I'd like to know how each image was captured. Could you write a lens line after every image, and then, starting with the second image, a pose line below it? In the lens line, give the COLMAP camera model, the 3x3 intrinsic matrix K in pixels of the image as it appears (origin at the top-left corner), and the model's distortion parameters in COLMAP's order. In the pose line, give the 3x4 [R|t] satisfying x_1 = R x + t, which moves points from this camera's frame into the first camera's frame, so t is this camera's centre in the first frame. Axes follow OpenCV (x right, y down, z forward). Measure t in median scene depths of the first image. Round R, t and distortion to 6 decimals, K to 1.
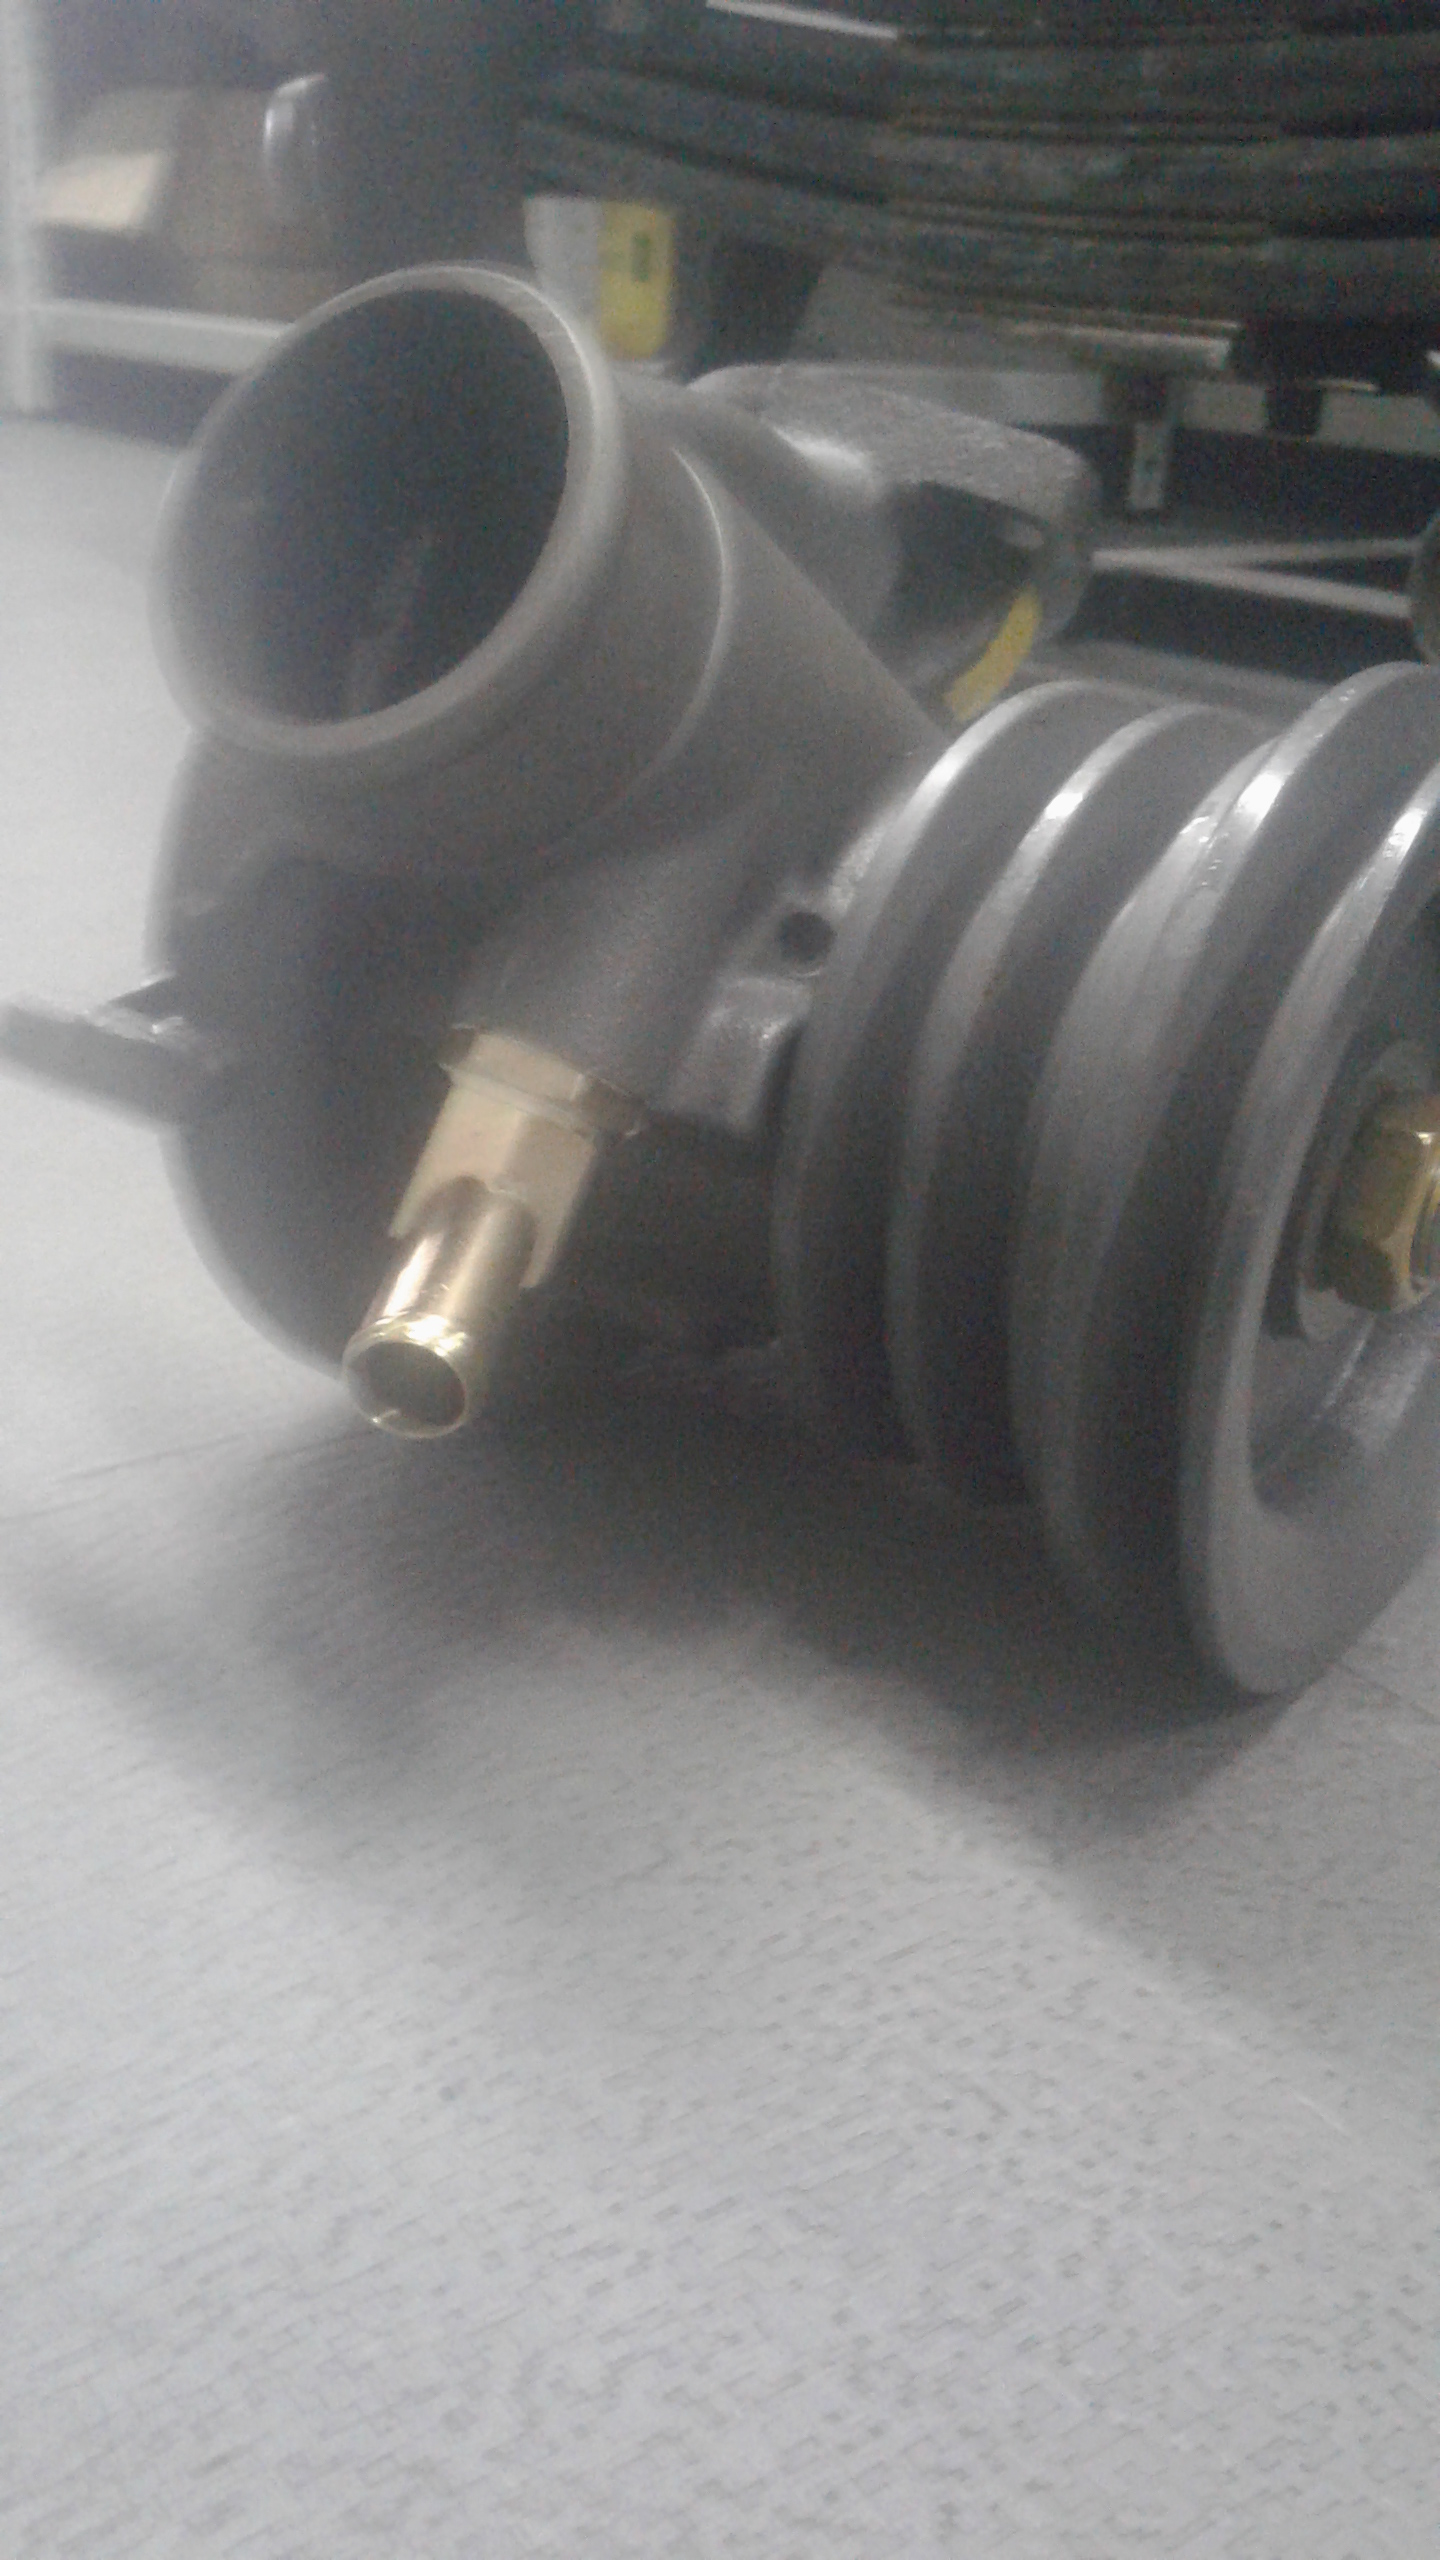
lens RADIAL K [[2493.6, 0, 720.0], [0, 2493.6, 1280.0], [0, 0, 1]] dist [0.178889, -0.353541]
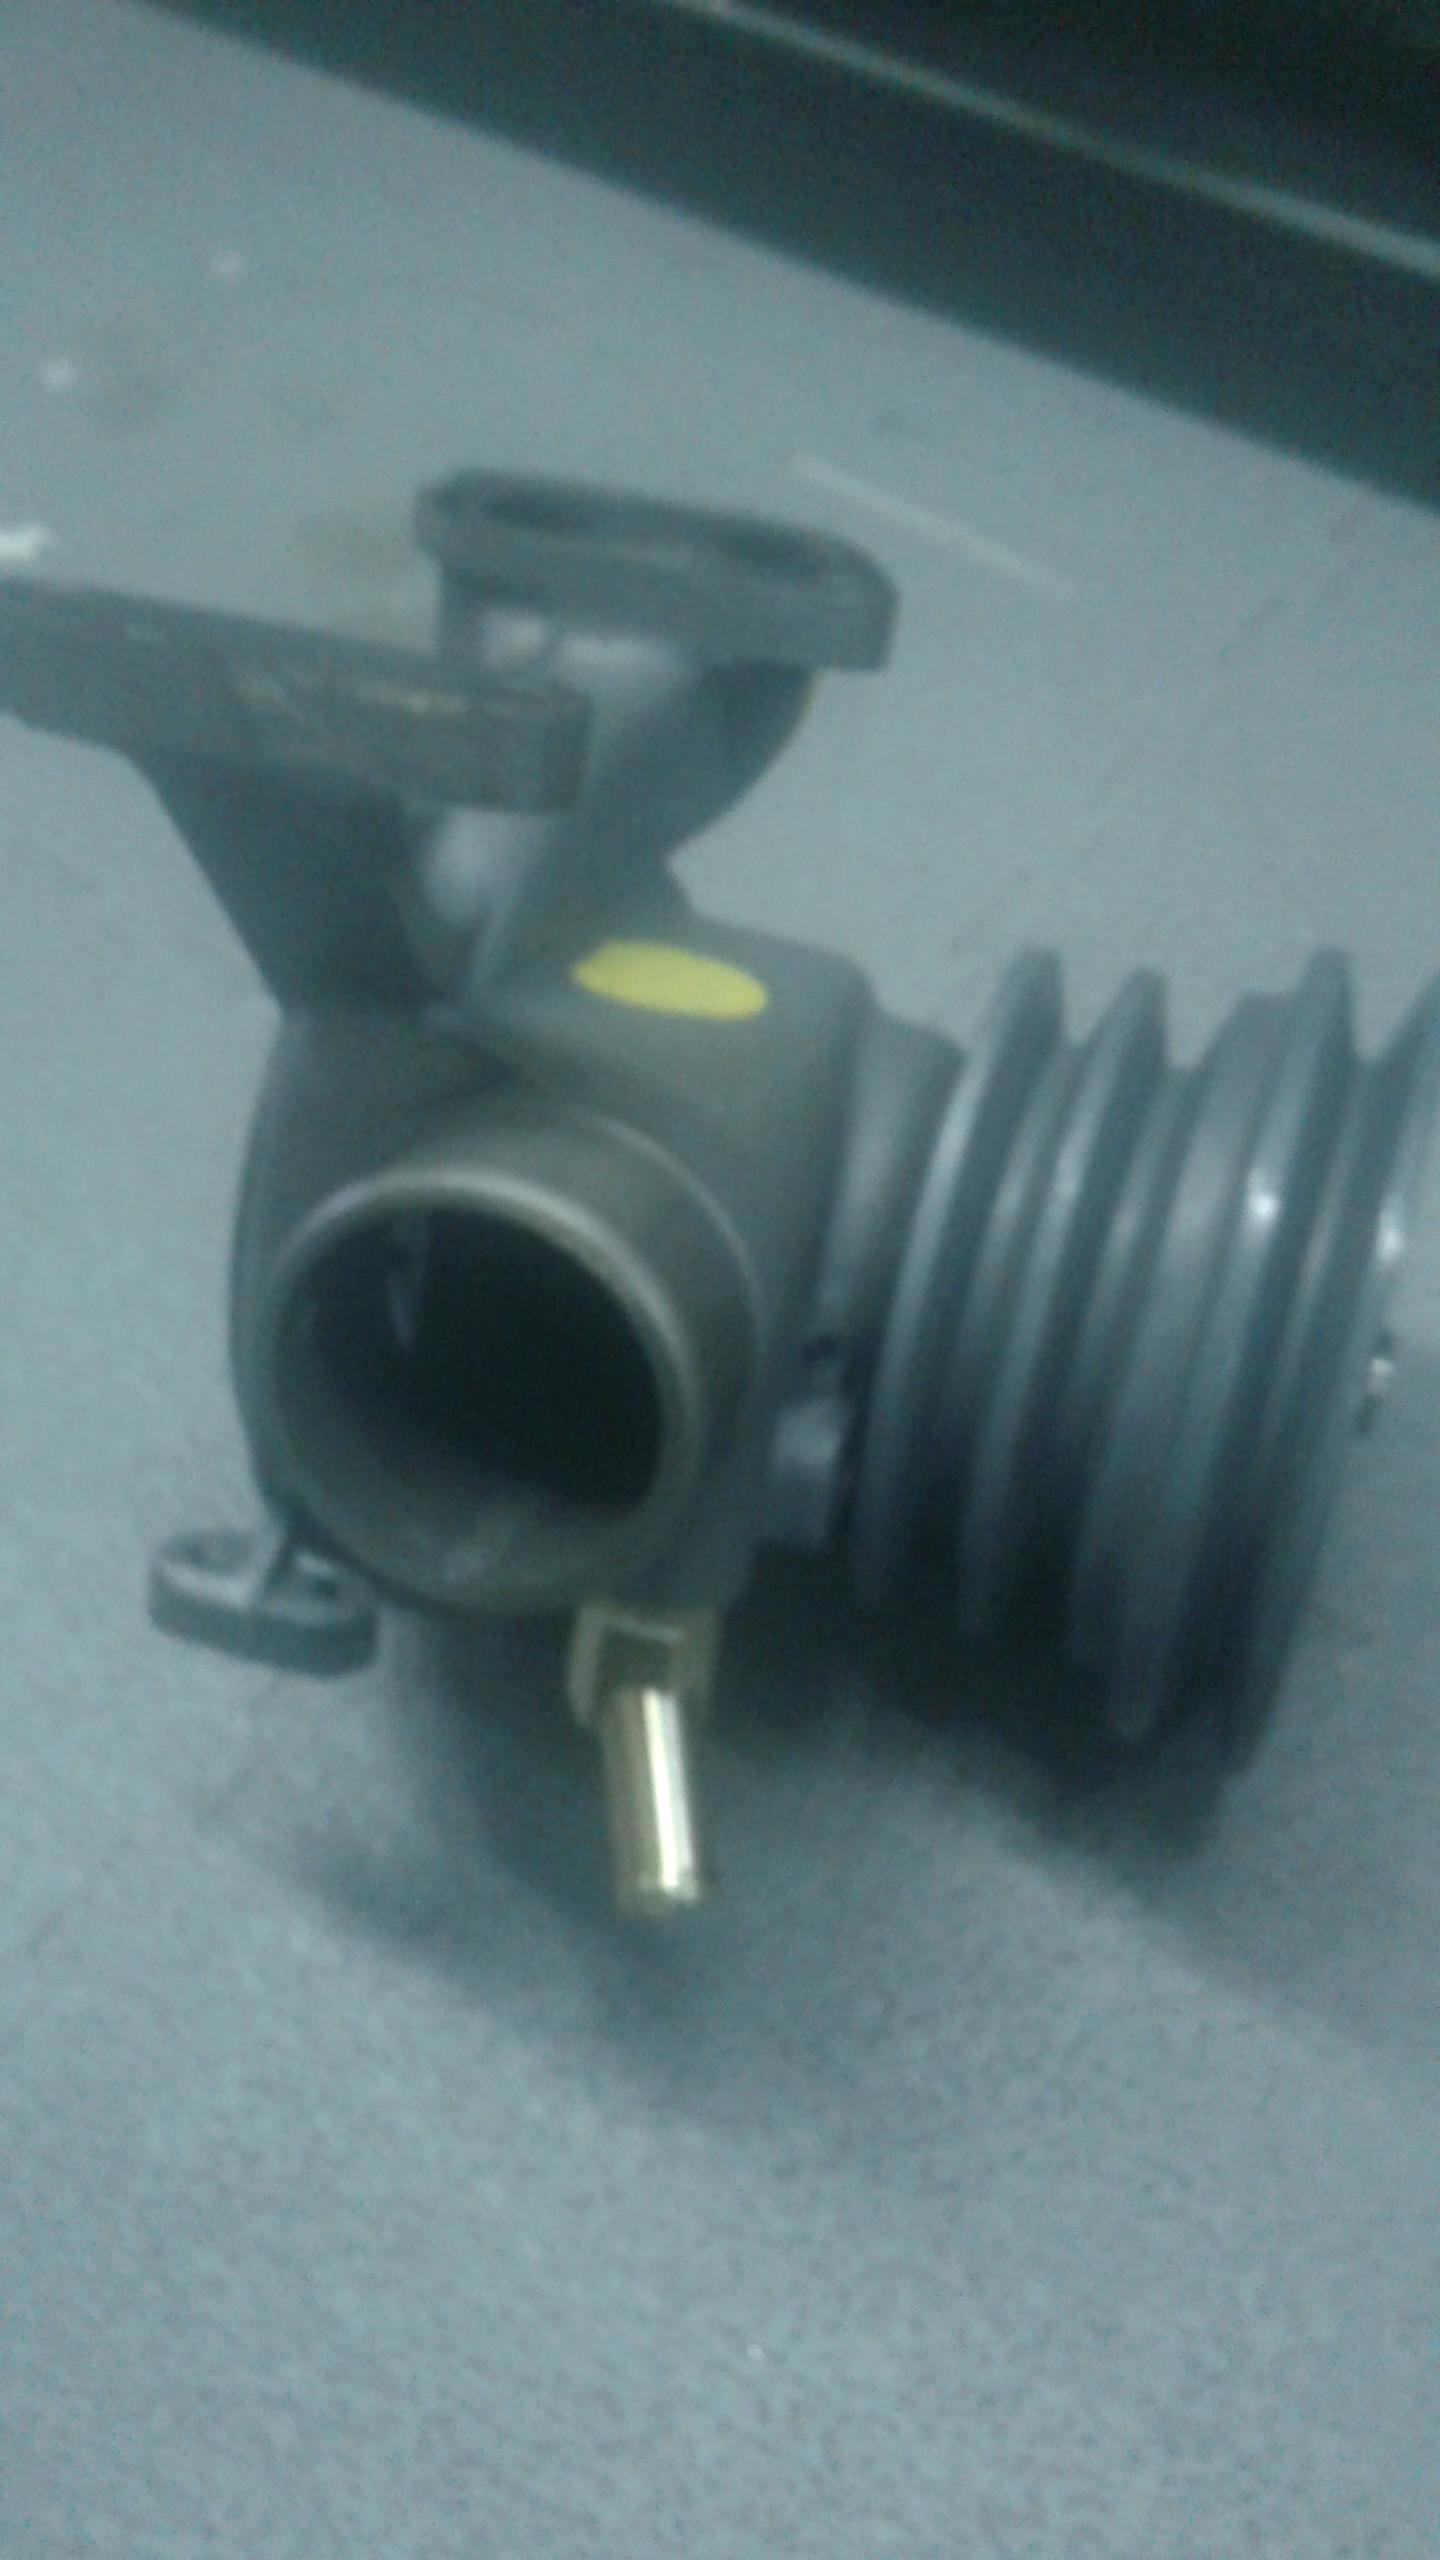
lens RADIAL K [[2493.6, 0, 720.0], [0, 2493.6, 1280.0], [0, 0, 1]] dist [0.178889, -0.353541]
pose [[0.952864, -0.293690, 0.076131, -0.096538], [0.199540, 0.795656, 0.571940, -0.871531], [-0.228548, -0.529790, 0.816755, 0.077355]]
